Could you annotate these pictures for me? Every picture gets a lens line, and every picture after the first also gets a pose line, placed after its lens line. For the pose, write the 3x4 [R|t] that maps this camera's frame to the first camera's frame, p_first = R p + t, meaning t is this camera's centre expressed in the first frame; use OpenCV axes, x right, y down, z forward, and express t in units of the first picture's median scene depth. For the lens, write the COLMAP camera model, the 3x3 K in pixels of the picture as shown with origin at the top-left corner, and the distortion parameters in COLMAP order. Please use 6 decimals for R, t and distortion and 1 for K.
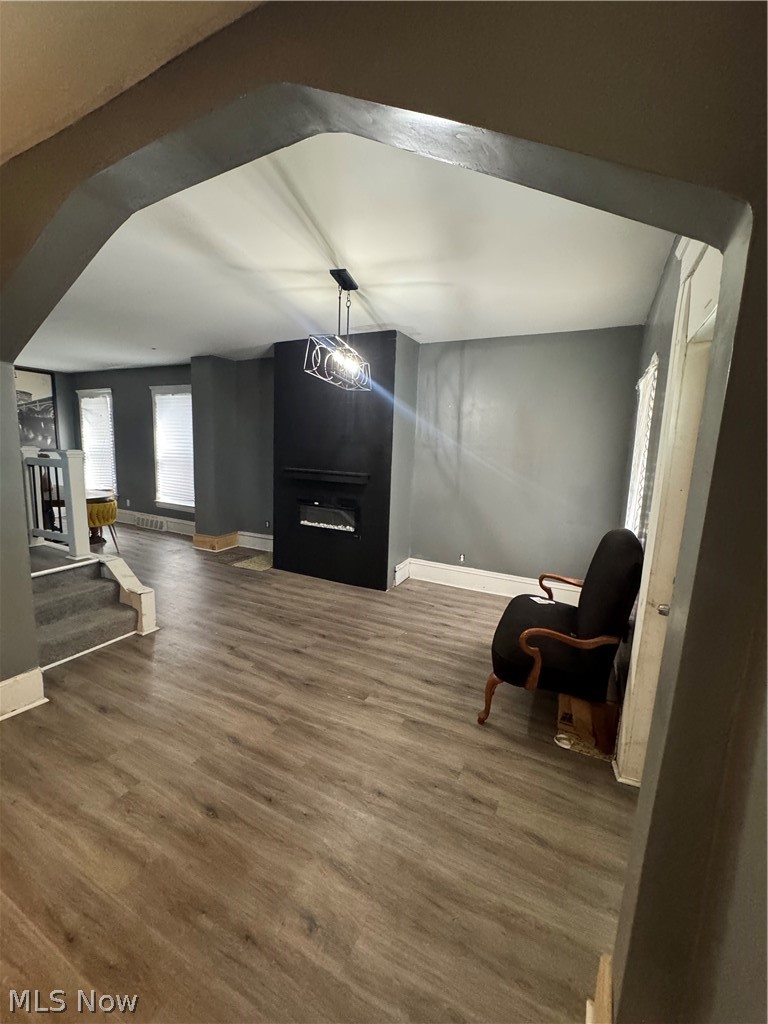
lens RADIAL K [[412.2, 0, 384.2], [0, 412.2, 512.1], [0, 0, 1]] dist [0.002142, 0.000247]
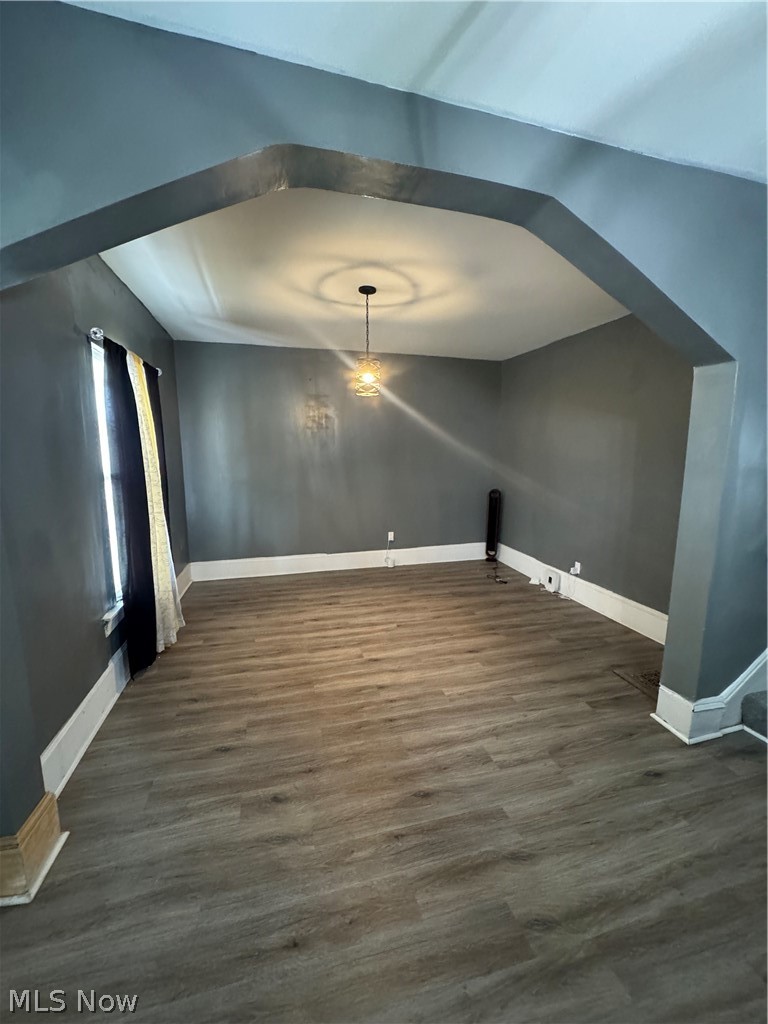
lens RADIAL K [[412.2, 0, 384.6], [0, 412.2, 512.0], [0, 0, 1]] dist [0.002142, 0.000247]
pose [[-0.739007, 0.061699, -0.670867, 0.315113], [-0.127798, 0.964878, 0.229518, -0.196576], [0.661466, 0.255351, -0.705166, 1.500045]]
